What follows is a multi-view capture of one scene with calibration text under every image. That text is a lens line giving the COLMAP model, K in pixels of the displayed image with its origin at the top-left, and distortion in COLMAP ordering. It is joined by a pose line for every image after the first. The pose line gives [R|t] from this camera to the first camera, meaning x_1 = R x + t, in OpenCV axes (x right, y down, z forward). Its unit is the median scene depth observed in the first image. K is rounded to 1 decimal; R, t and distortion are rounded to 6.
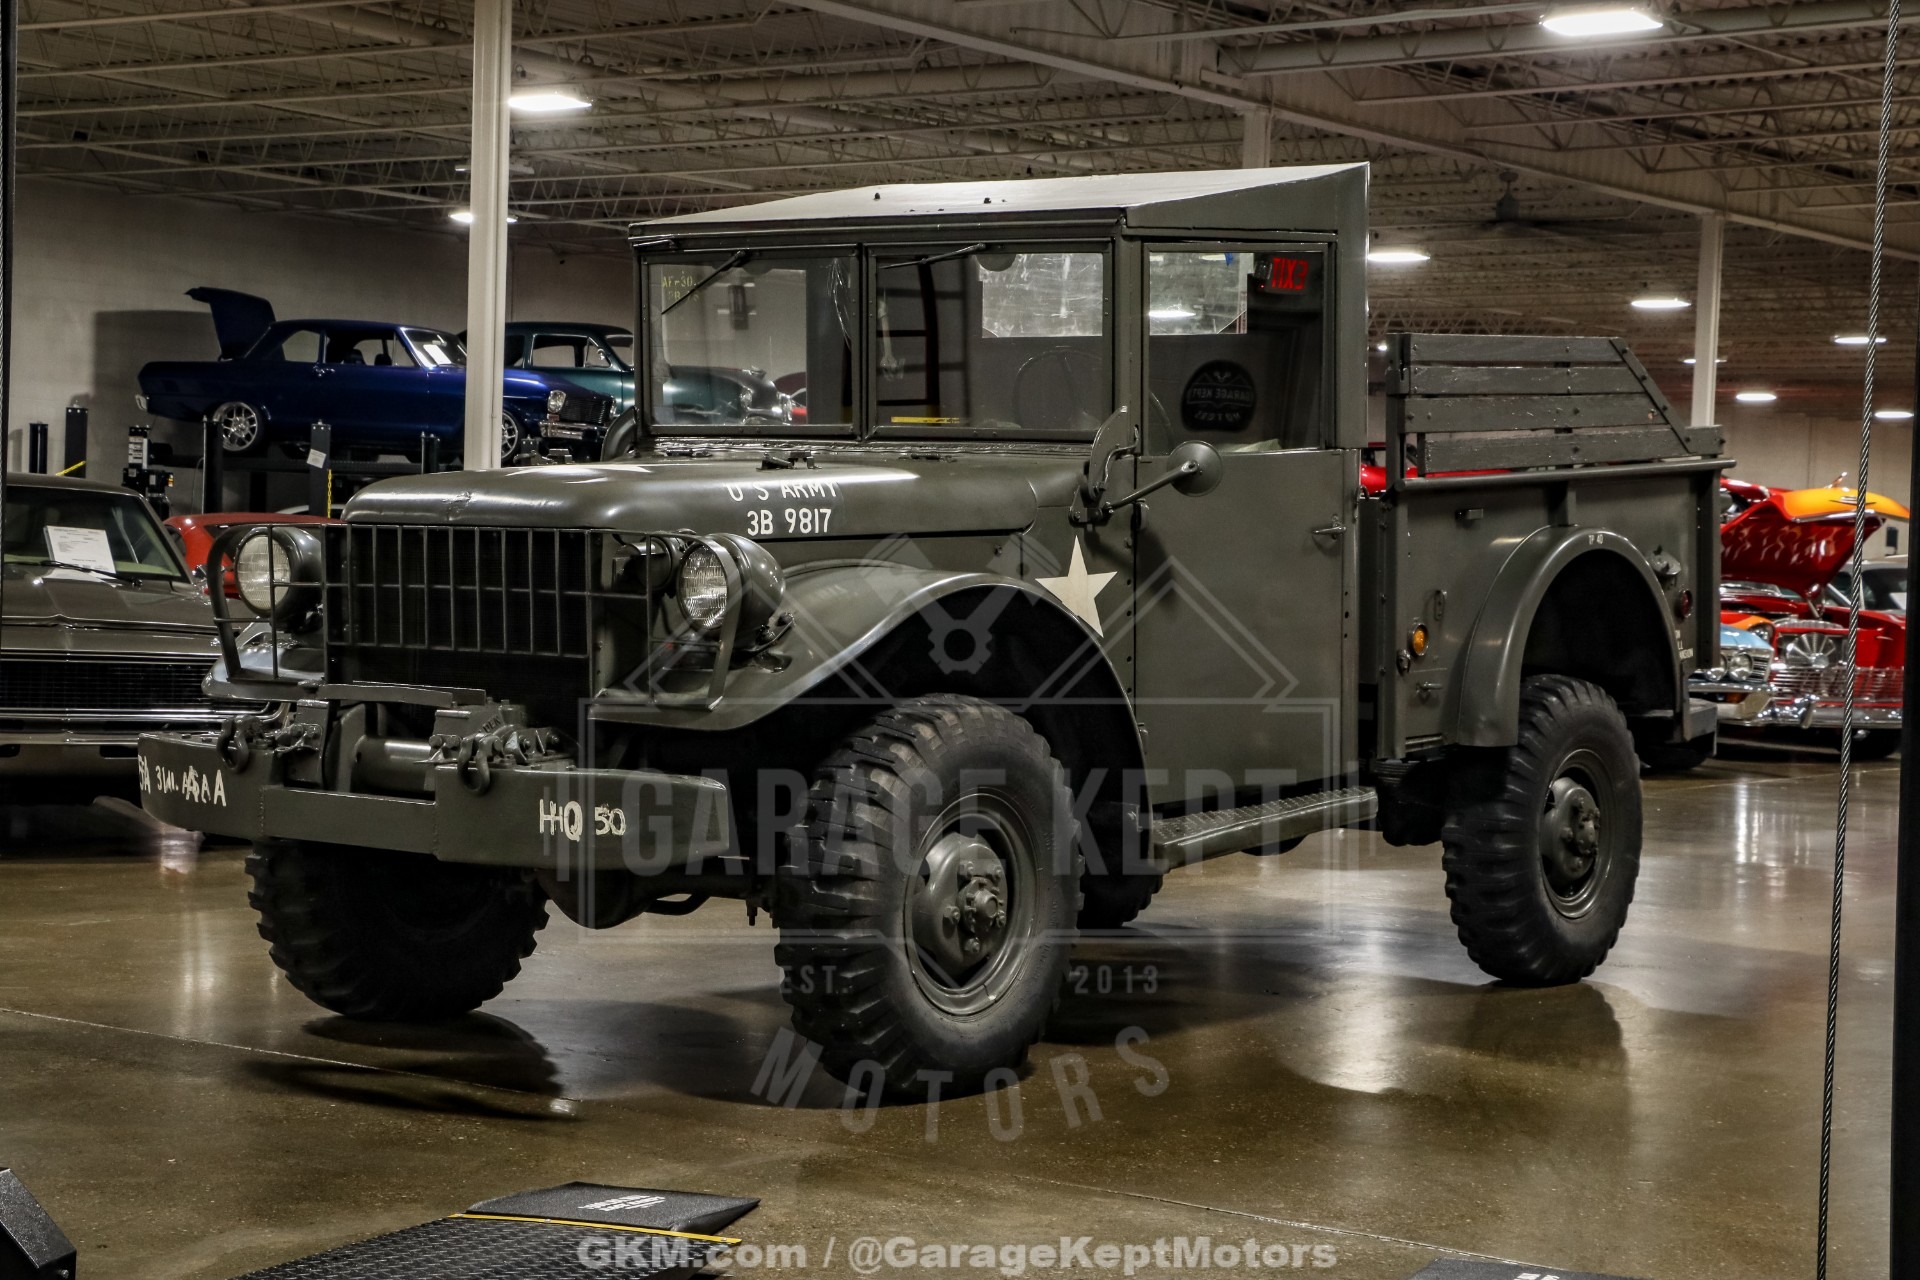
lens RADIAL K [[3365.3, 0, 951.8], [0, 3365.3, 635.0], [0, 0, 1]] dist [0.123240, 0.278254]
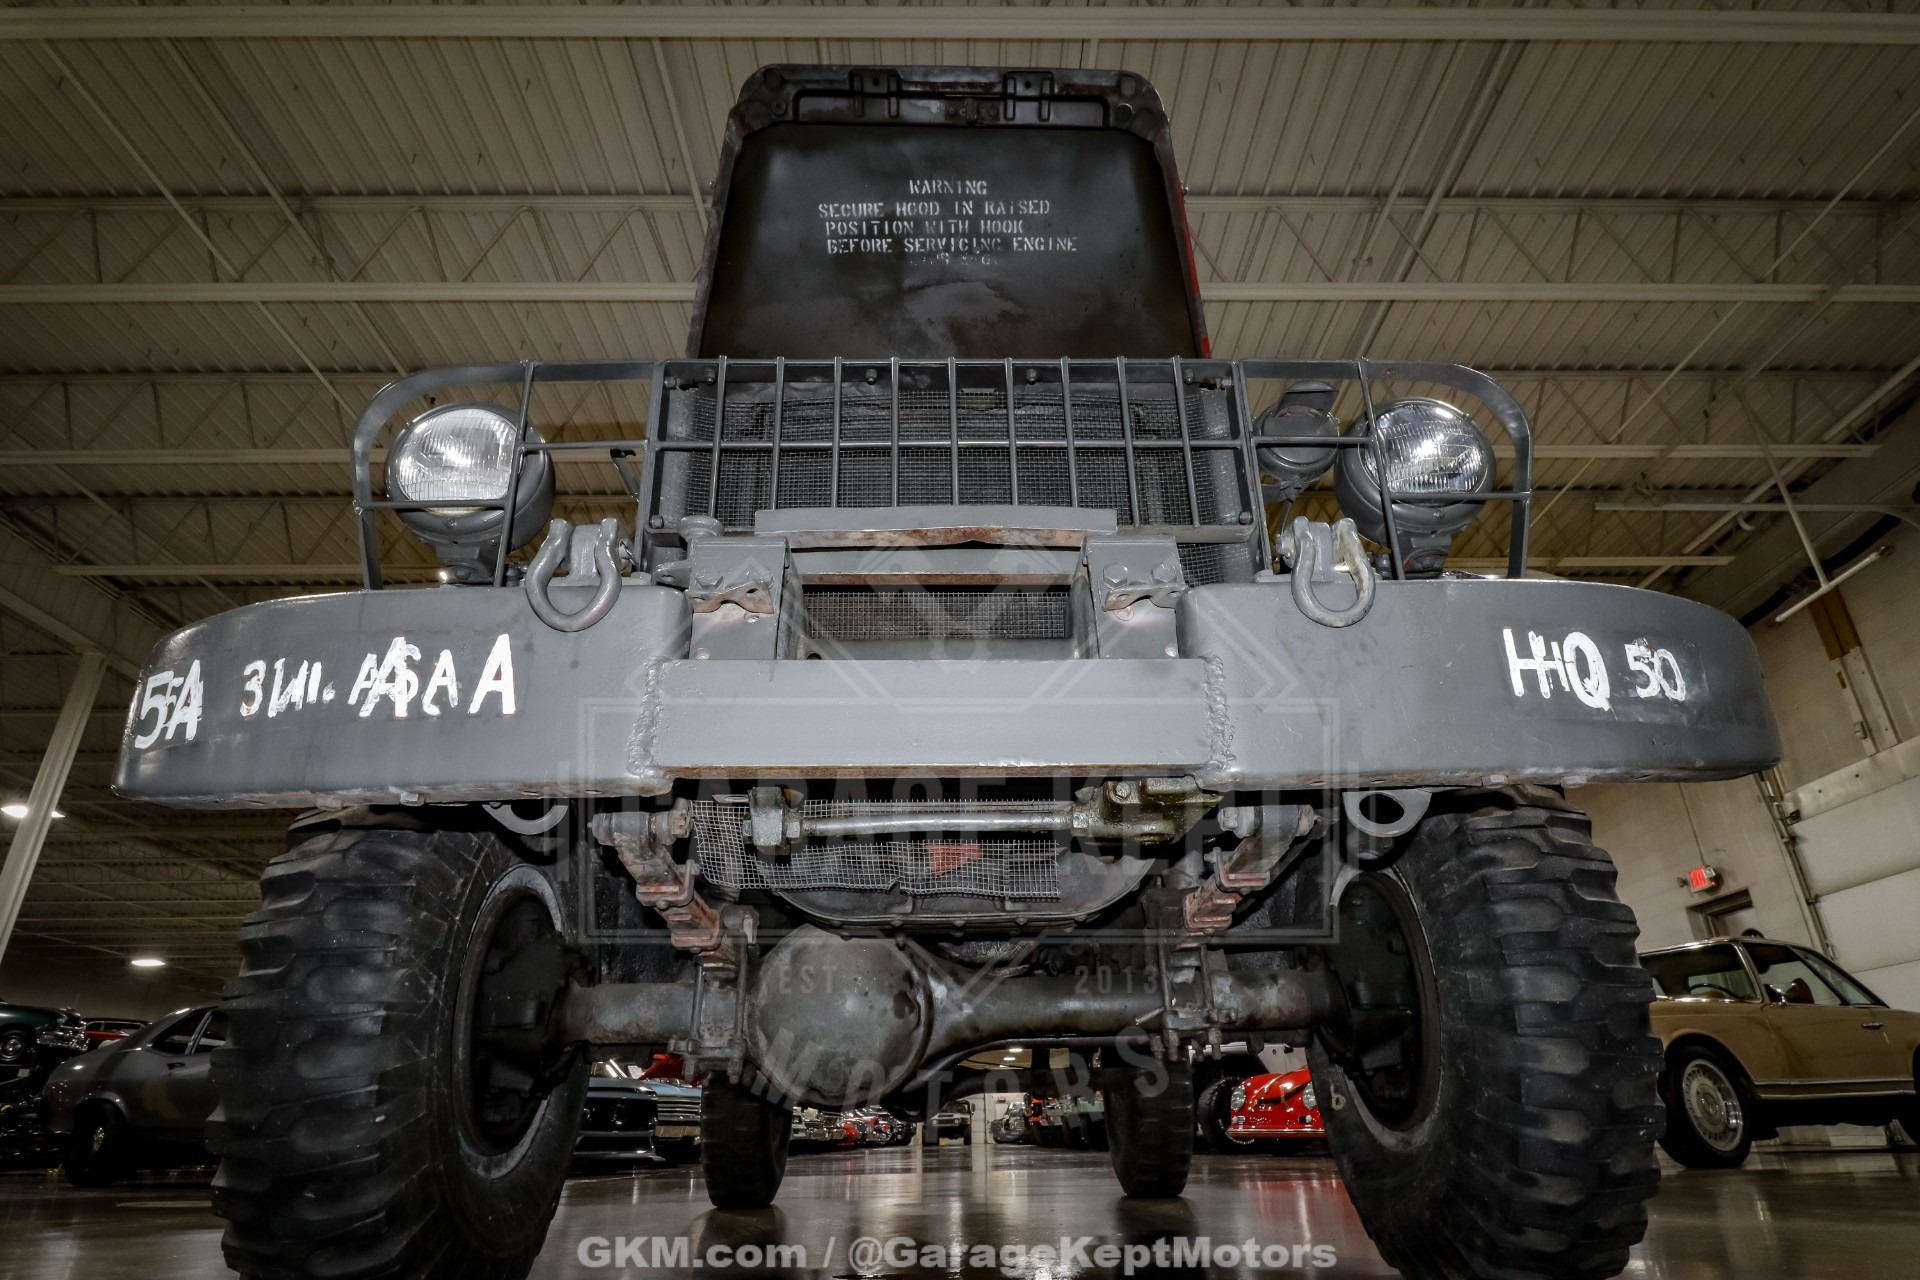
lens RADIAL K [[1042.4, 0, 986.4], [0, 1042.4, 638.4], [0, 0, 1]] dist [0.004724, 0.000219]
pose [[0.777906, 0.224796, 0.586796, -0.230783], [0.060329, 0.902791, -0.425827, 0.094316], [-0.625479, 0.366654, 0.688725, 0.814526]]
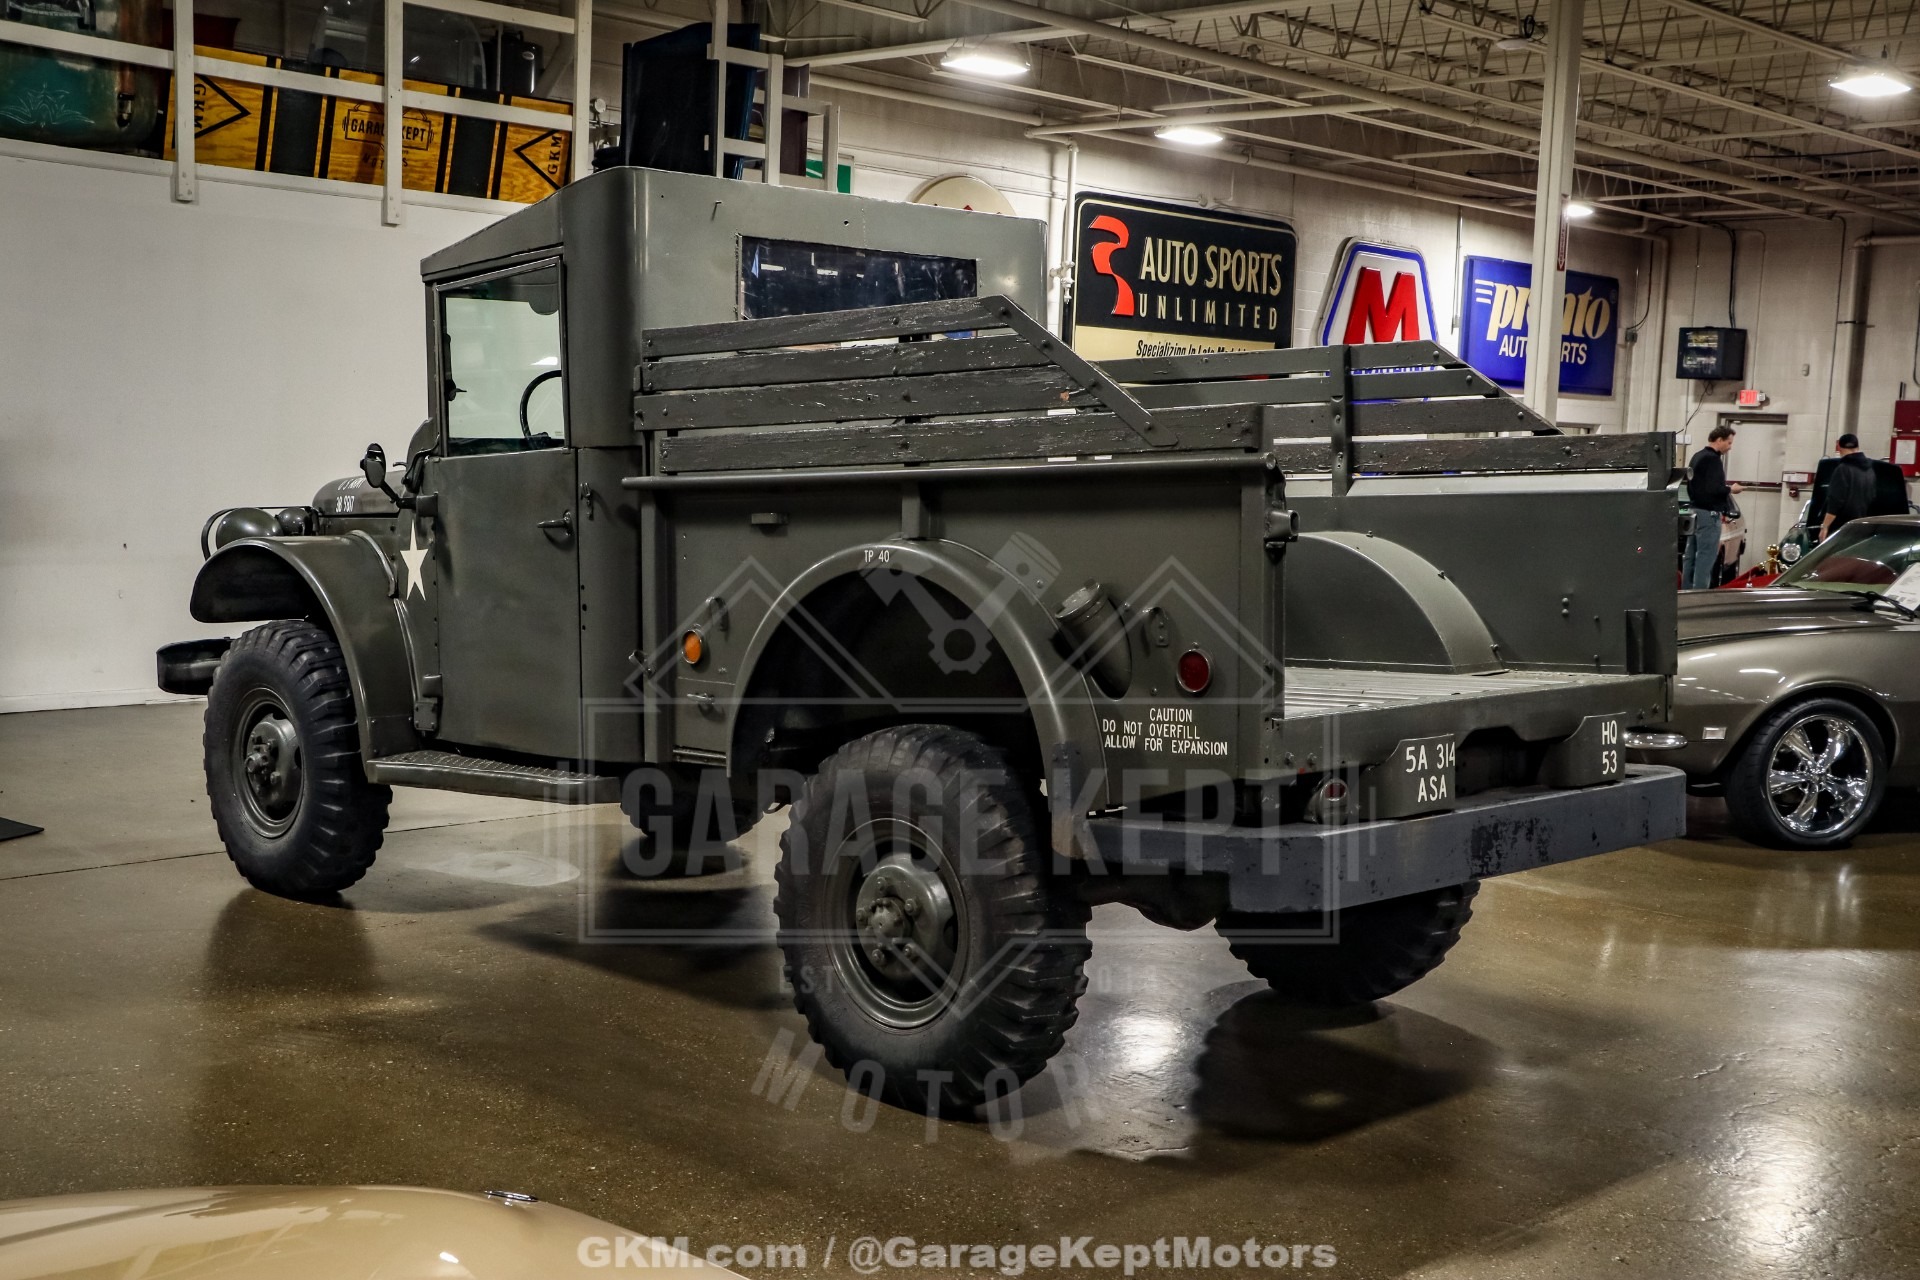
lens RADIAL K [[2230.0, 0, 953.7], [0, 2230.0, 676.4], [0, 0, 1]] dist [-0.066670, 0.267585]
pose [[-0.125292, 0.068943, -0.989722, 0.860377], [-0.072880, 0.994248, 0.078484, -0.051384], [0.989439, 0.081964, -0.119547, 1.310923]]
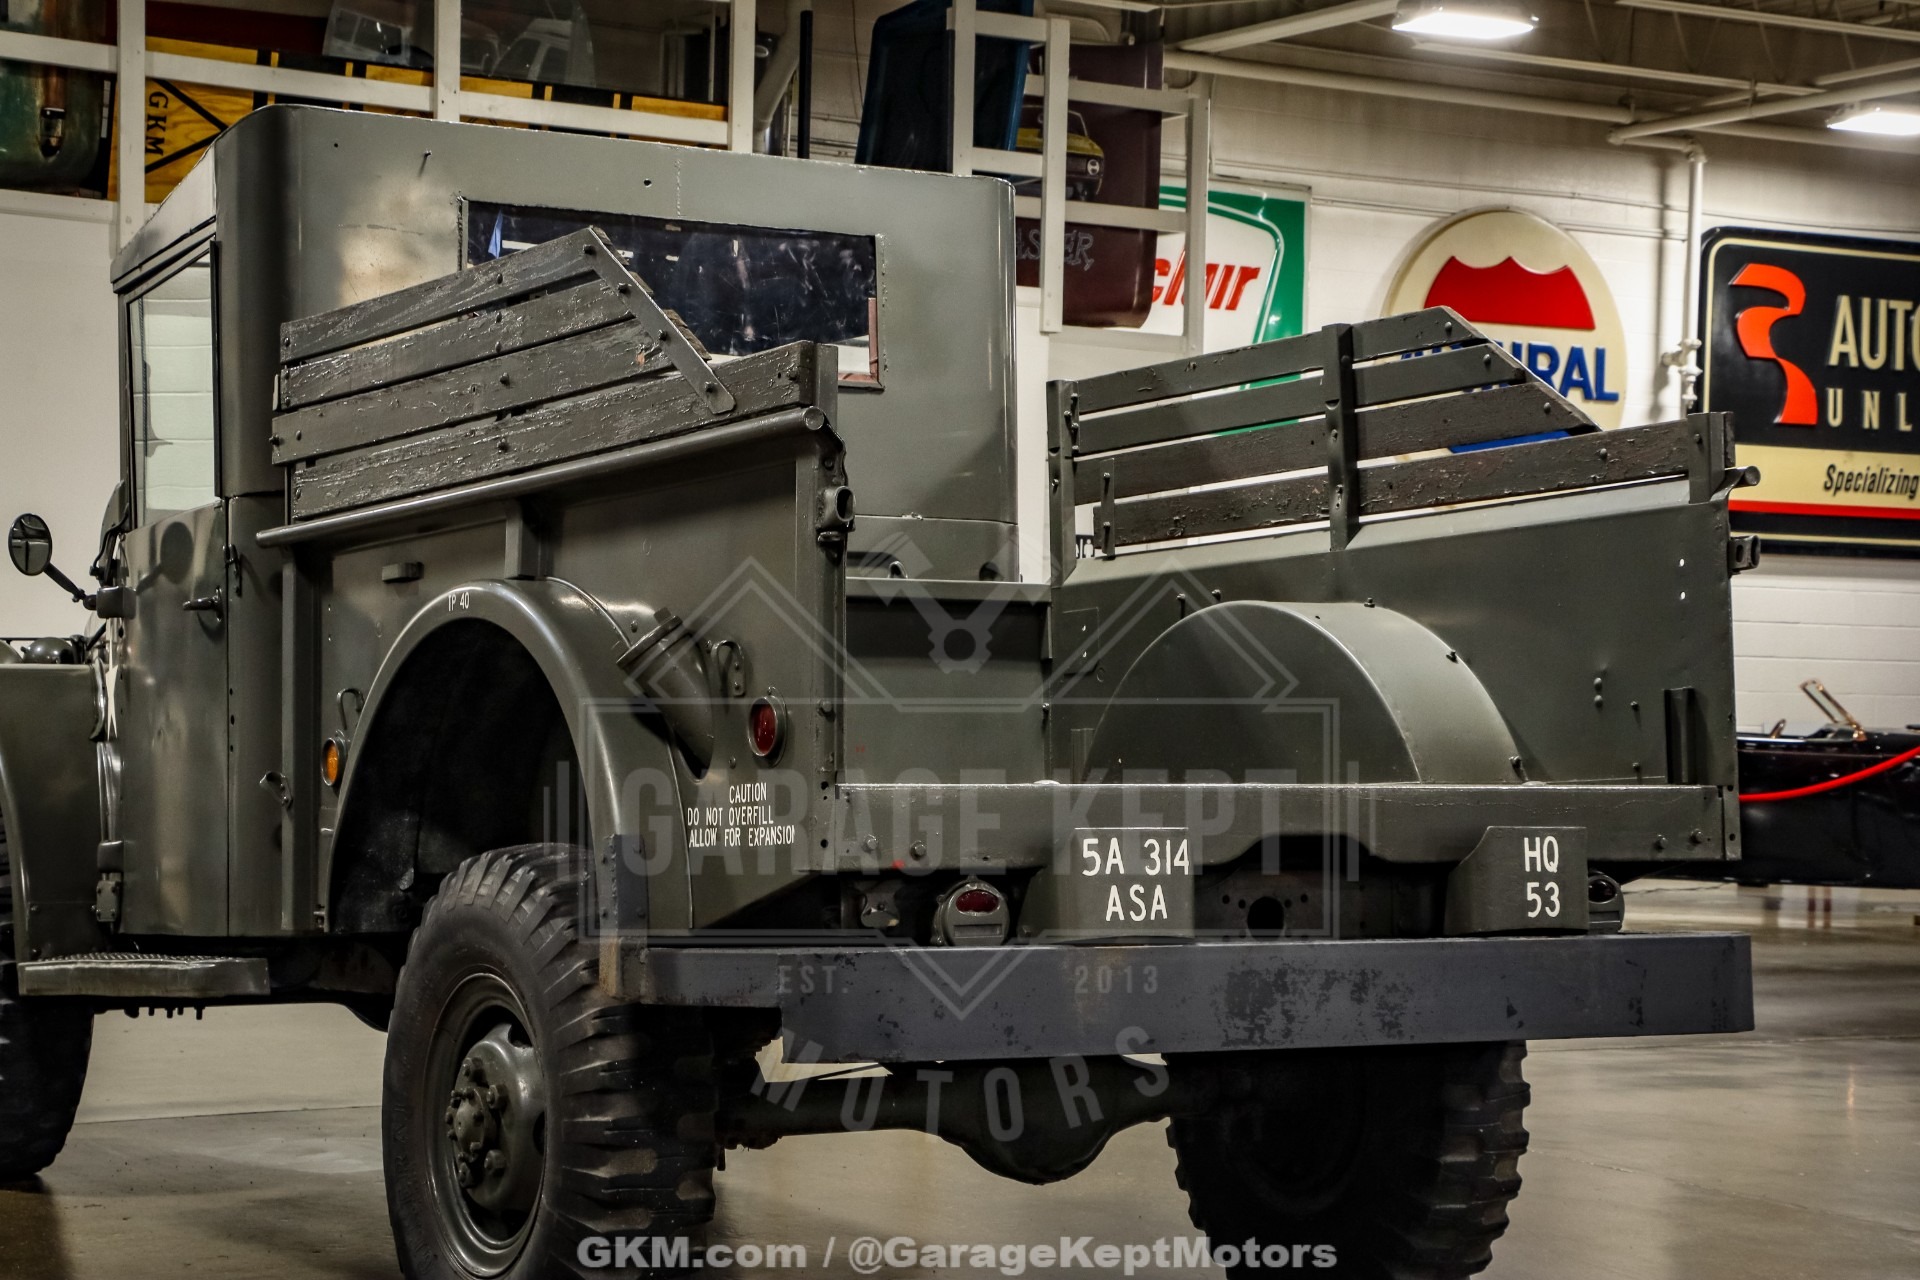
lens RADIAL K [[3657.9, 0, 950.7], [0, 3657.9, 669.3], [0, 0, 1]] dist [0.126513, 0.960070]
pose [[-0.355337, -0.042025, -0.933793, 0.895923], [-0.062438, 0.997825, -0.021147, -0.010468], [0.932651, 0.050790, -0.357188, 1.574168]]
